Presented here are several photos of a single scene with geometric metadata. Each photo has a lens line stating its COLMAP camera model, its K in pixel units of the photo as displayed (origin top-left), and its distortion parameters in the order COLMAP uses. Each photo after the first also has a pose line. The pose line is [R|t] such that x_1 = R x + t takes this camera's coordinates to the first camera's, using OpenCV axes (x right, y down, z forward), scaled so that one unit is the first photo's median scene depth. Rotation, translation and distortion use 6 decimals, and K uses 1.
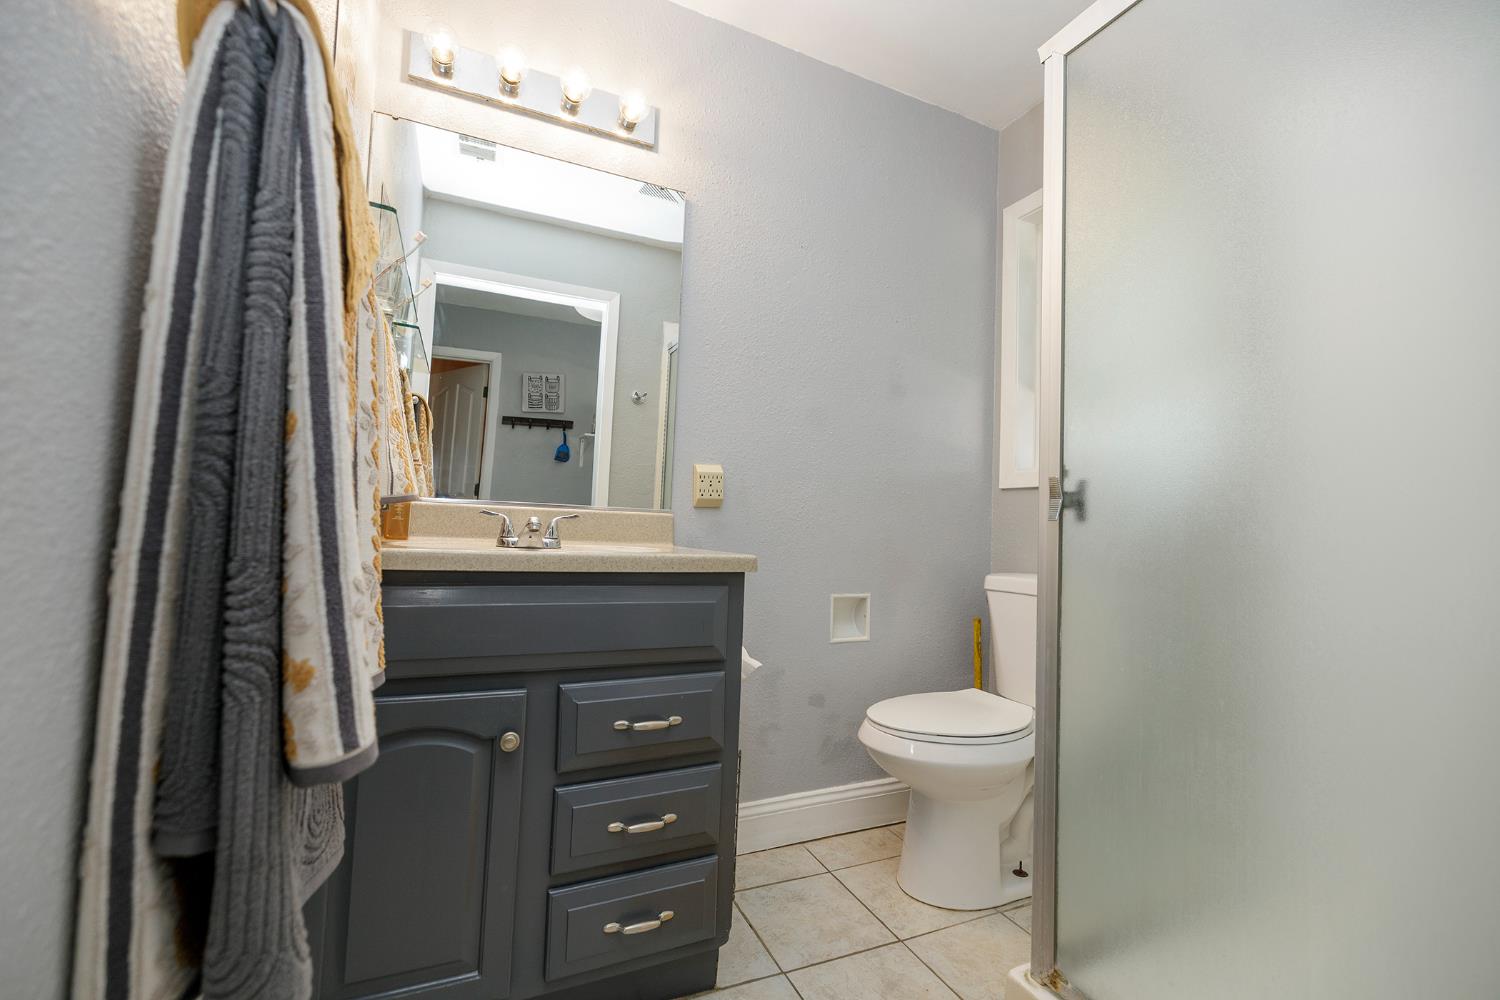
lens RADIAL K [[624.8, 0, 740.8], [0, 624.8, 497.9], [0, 0, 1]] dist [0.003636, -0.000696]
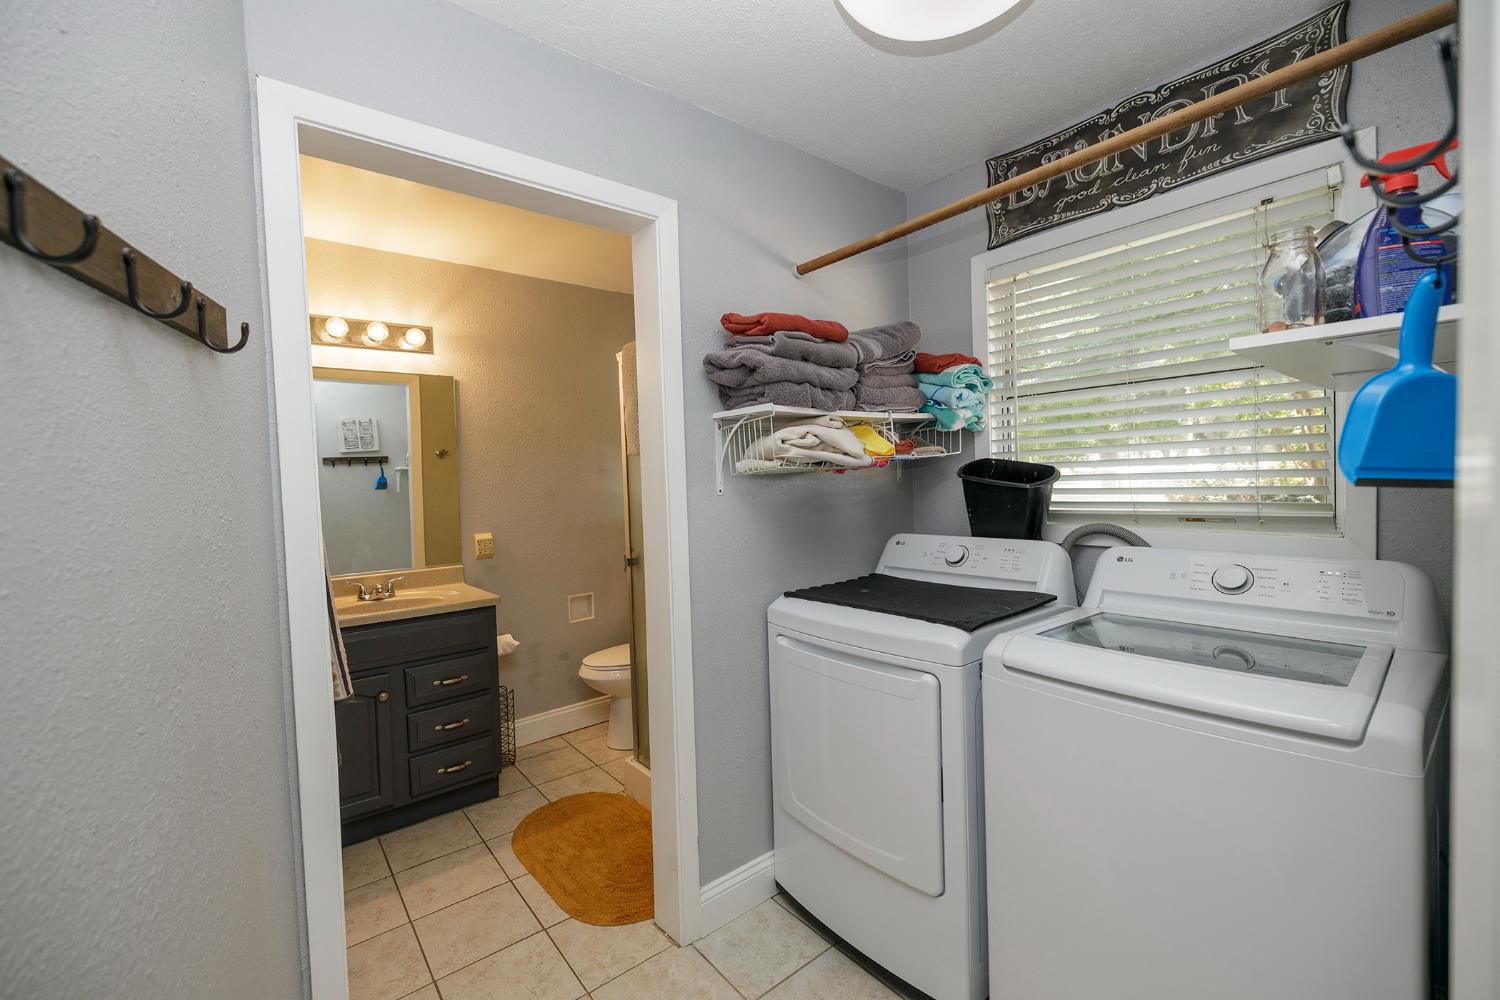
lens RADIAL K [[624.8, 0, 740.8], [0, 624.8, 497.9], [0, 0, 1]] dist [0.003636, -0.000696]
pose [[0.967093, -0.079408, 0.241714, 0.232461], [0.059994, 0.994430, 0.086658, -0.264071], [-0.247249, -0.069305, 0.966470, -0.862481]]
